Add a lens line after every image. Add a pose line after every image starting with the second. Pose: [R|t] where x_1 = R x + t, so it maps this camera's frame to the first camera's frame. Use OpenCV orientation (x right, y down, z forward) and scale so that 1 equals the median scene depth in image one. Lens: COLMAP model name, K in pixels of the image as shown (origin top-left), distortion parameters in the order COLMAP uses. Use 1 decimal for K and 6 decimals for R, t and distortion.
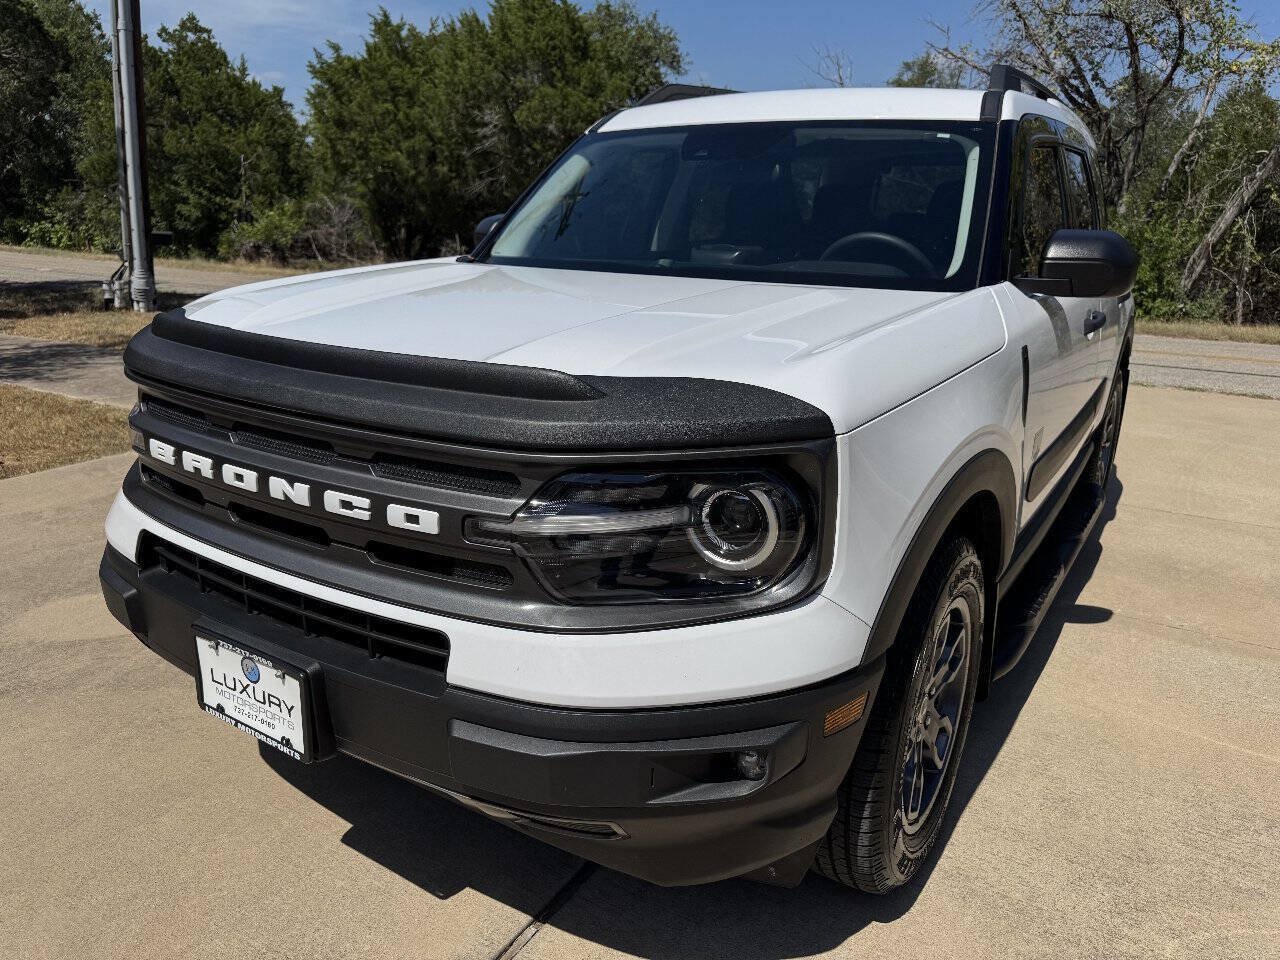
lens RADIAL K [[912.0, 0, 642.0], [0, 912.0, 481.1], [0, 0, 1]] dist [0.035803, -0.038139]
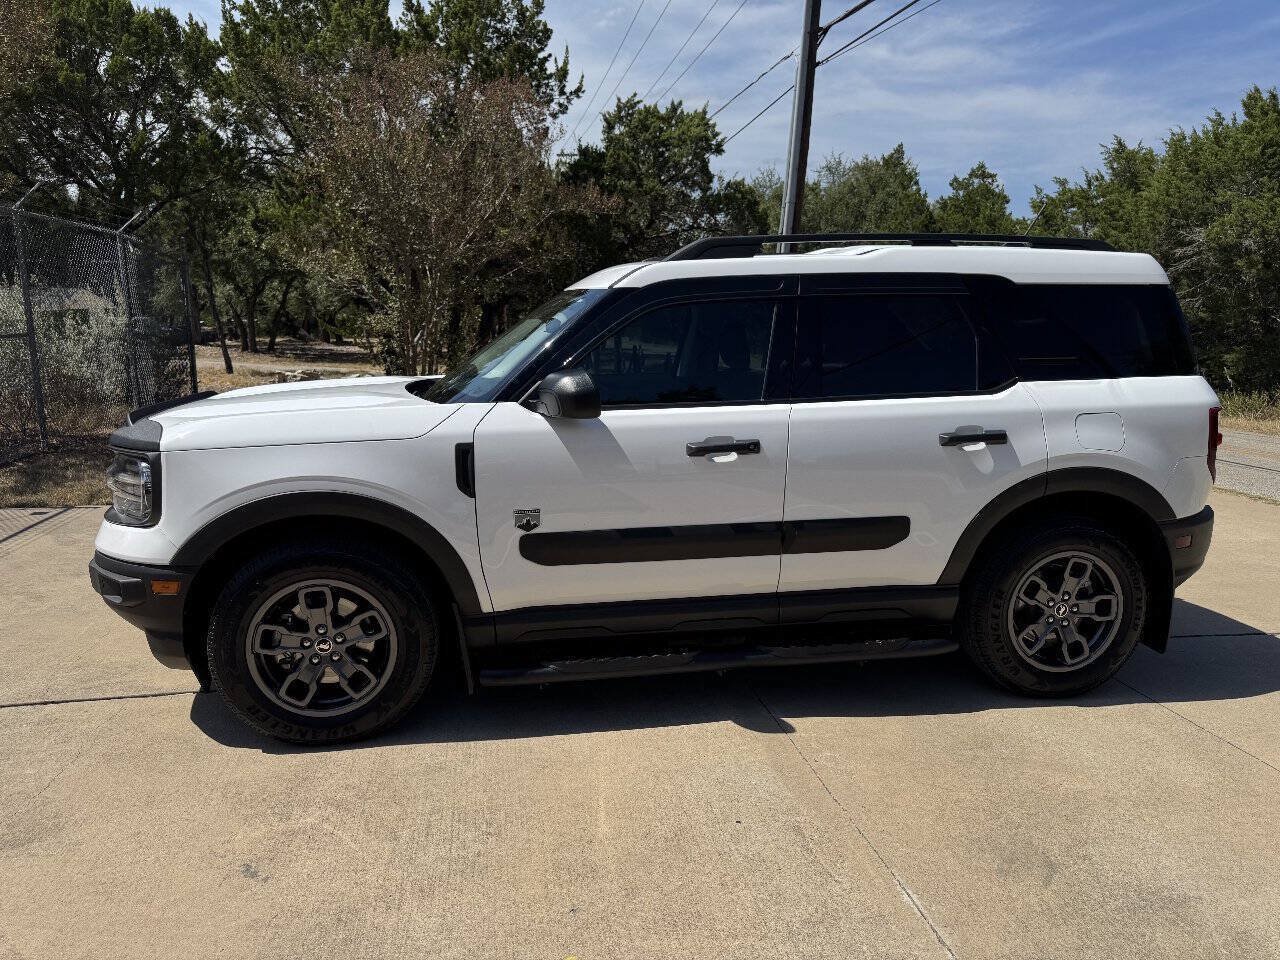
lens RADIAL K [[912.0, 0, 643.7], [0, 912.0, 486.9], [0, 0, 1]] dist [0.035803, -0.038139]
pose [[0.672318, 0.122679, -0.730026, 0.150685], [-0.208506, 0.977628, -0.027736, -0.008608], [0.710291, 0.170862, 0.682857, 0.018710]]
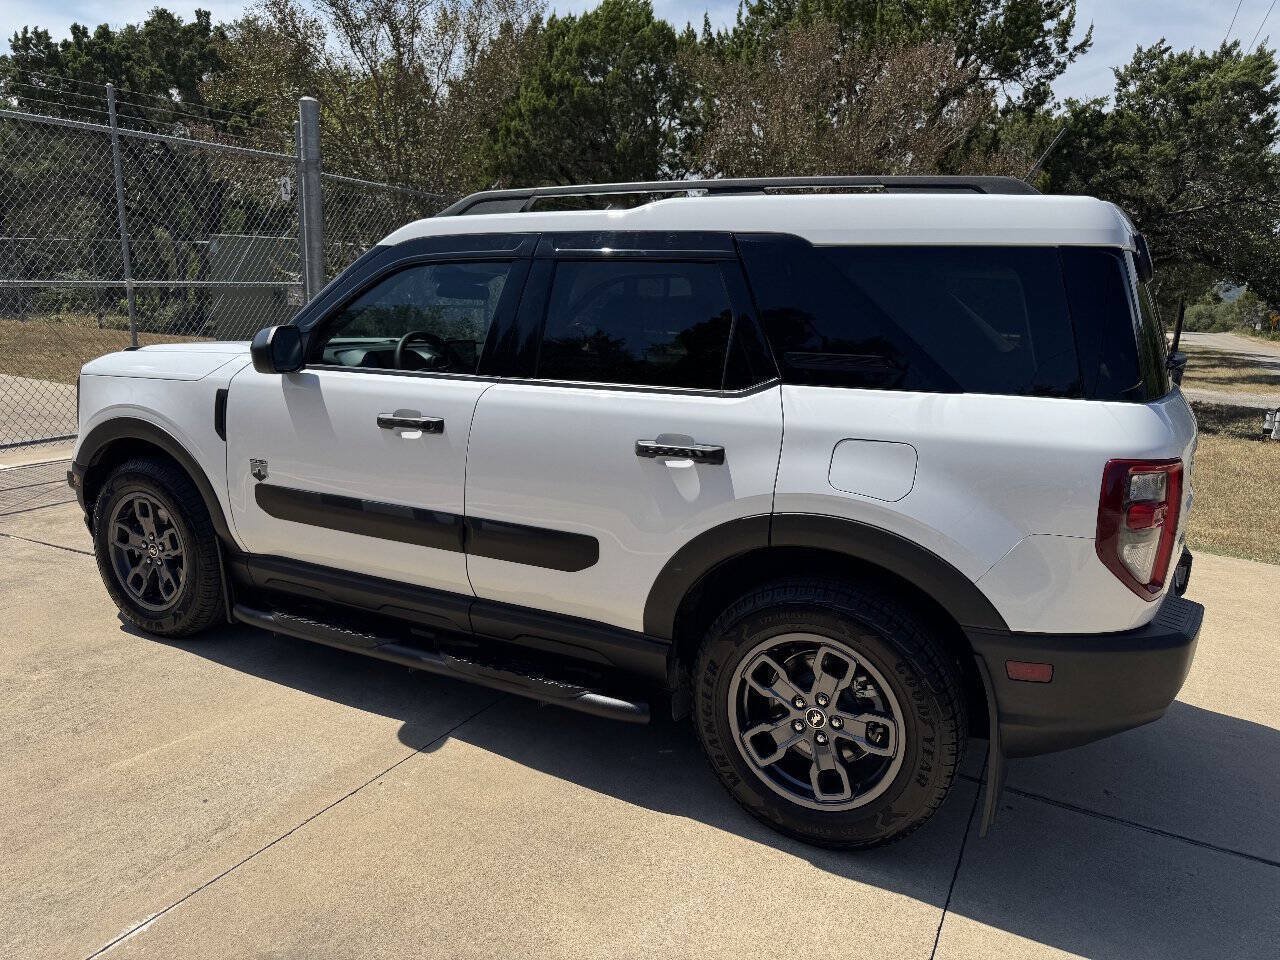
lens RADIAL K [[912.0, 0, 647.1], [0, 912.0, 483.1], [0, 0, 1]] dist [0.035803, -0.038139]
pose [[0.089343, 0.190082, -0.977695, 0.185055], [-0.324385, 0.933653, 0.151877, -0.042670], [0.941696, 0.303580, 0.145075, 0.135193]]
